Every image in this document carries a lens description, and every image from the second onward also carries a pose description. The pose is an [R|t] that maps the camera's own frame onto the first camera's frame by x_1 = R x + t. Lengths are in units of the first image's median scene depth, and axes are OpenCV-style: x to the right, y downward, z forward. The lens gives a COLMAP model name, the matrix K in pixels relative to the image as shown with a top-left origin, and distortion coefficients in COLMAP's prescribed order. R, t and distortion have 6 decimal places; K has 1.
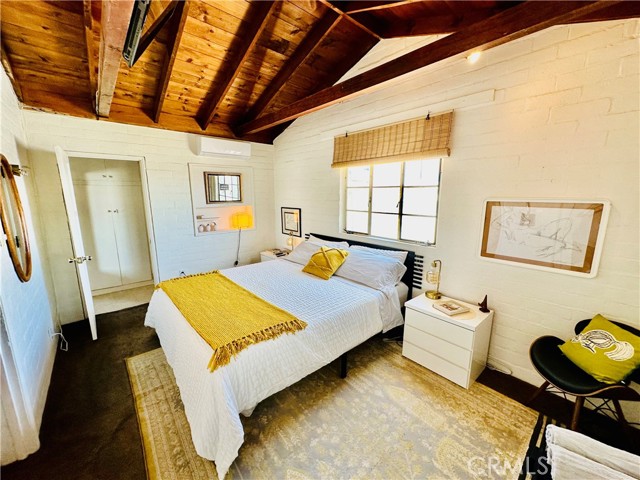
lens RADIAL K [[255.1, 0, 320.5], [0, 255.1, 239.0], [0, 0, 1]] dist [0.001322, 0.000141]
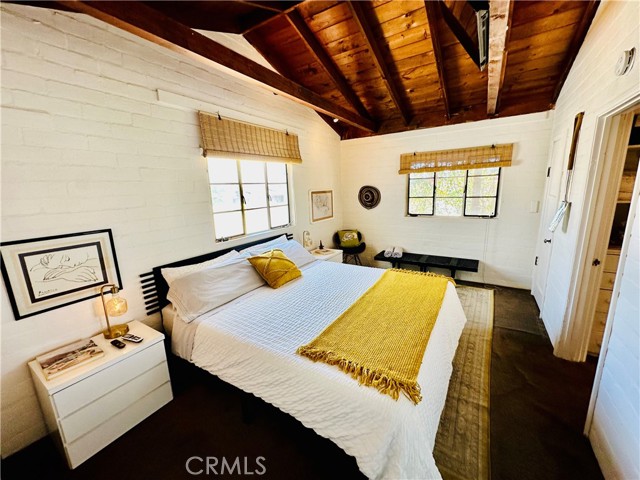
lens RADIAL K [[255.1, 0, 319.7], [0, 255.1, 238.1], [0, 0, 1]] dist [0.001322, 0.000141]
pose [[-0.265641, -0.181517, 0.946830, -0.856137], [0.207175, 0.948422, 0.239947, -0.189439], [-0.941548, 0.259899, -0.214334, 1.042686]]
